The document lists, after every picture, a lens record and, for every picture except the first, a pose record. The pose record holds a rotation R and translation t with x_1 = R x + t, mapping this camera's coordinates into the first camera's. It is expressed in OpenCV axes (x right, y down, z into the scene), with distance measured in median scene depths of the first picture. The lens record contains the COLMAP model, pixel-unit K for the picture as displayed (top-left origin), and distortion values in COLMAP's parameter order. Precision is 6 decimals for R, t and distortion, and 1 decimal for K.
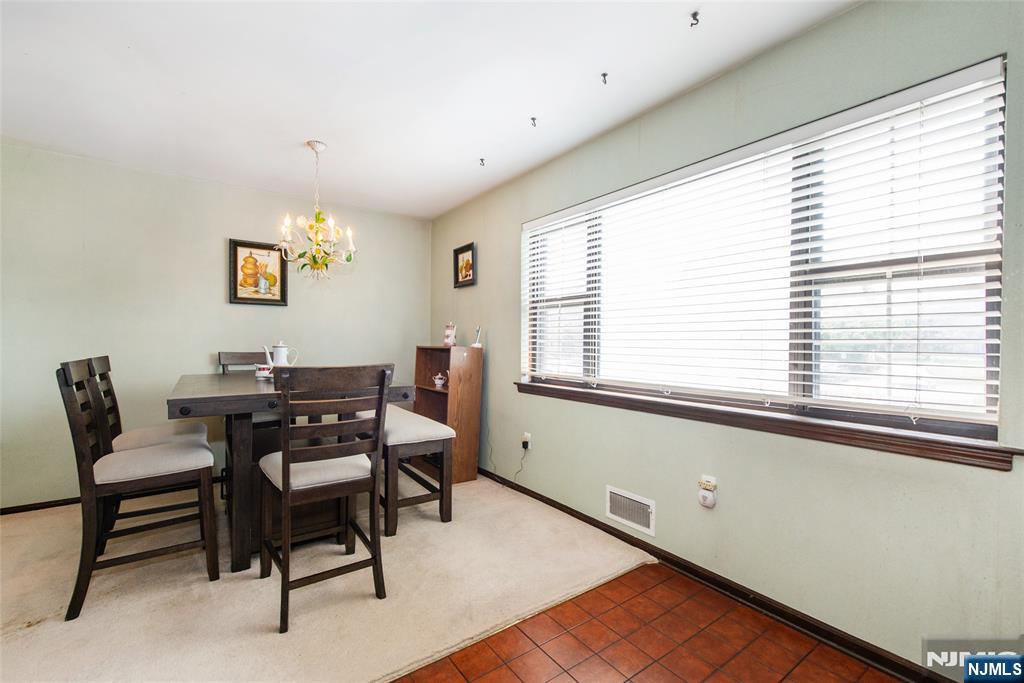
lens RADIAL K [[439.4, 0, 515.6], [0, 439.4, 341.1], [0, 0, 1]] dist [0.021144, -0.000154]
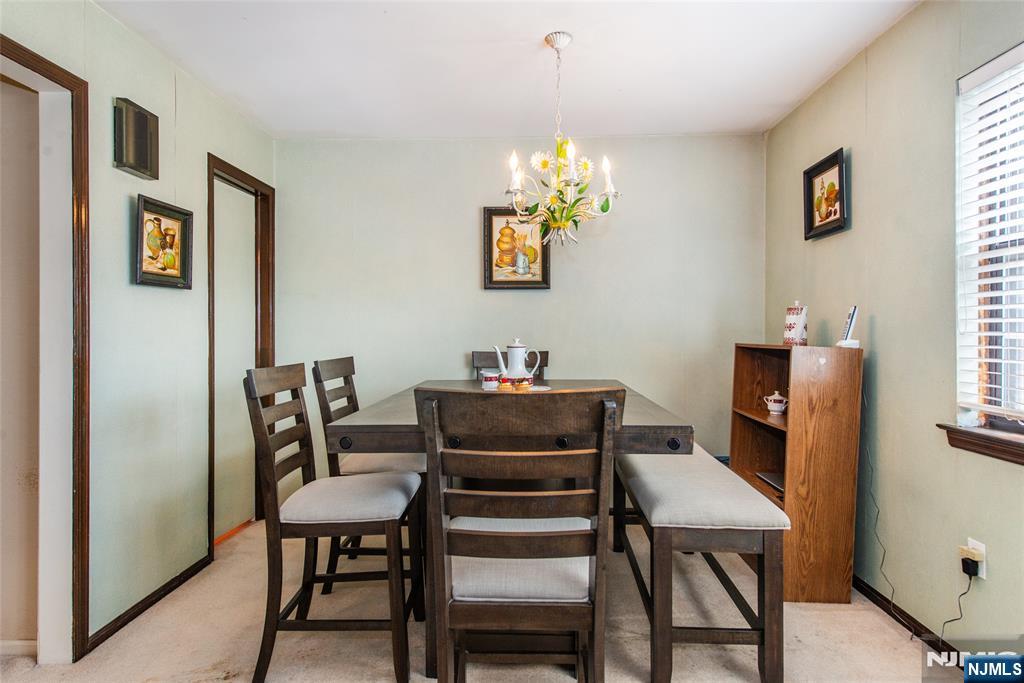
lens RADIAL K [[566.5, 0, 518.9], [0, 566.5, 335.0], [0, 0, 1]] dist [0.024154, -0.012372]
pose [[0.795525, -0.006650, -0.605884, 0.010505], [0.010938, 0.999934, 0.003387, -0.007440], [0.605822, -0.009321, 0.795546, 0.239268]]
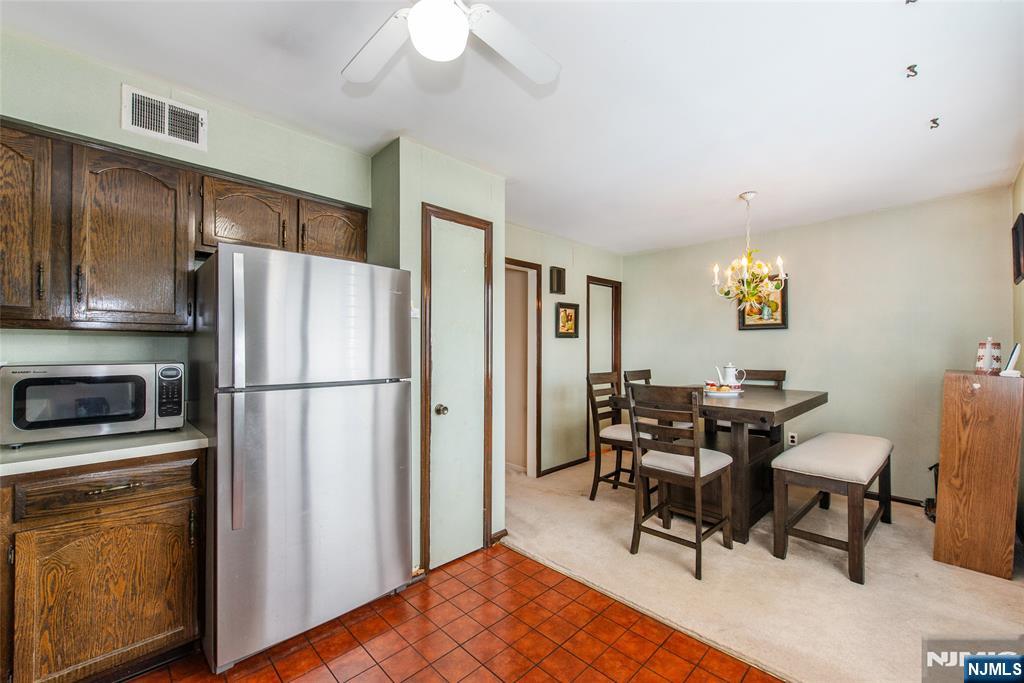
lens RADIAL K [[430.9, 0, 508.0], [0, 430.9, 333.9], [0, 0, 1]] dist [0.010355, 0.000038]
pose [[0.145995, -0.042508, -0.988372, 0.470553], [0.005944, 0.999096, -0.042091, -0.027569], [0.989267, 0.000270, 0.146116, 0.173496]]
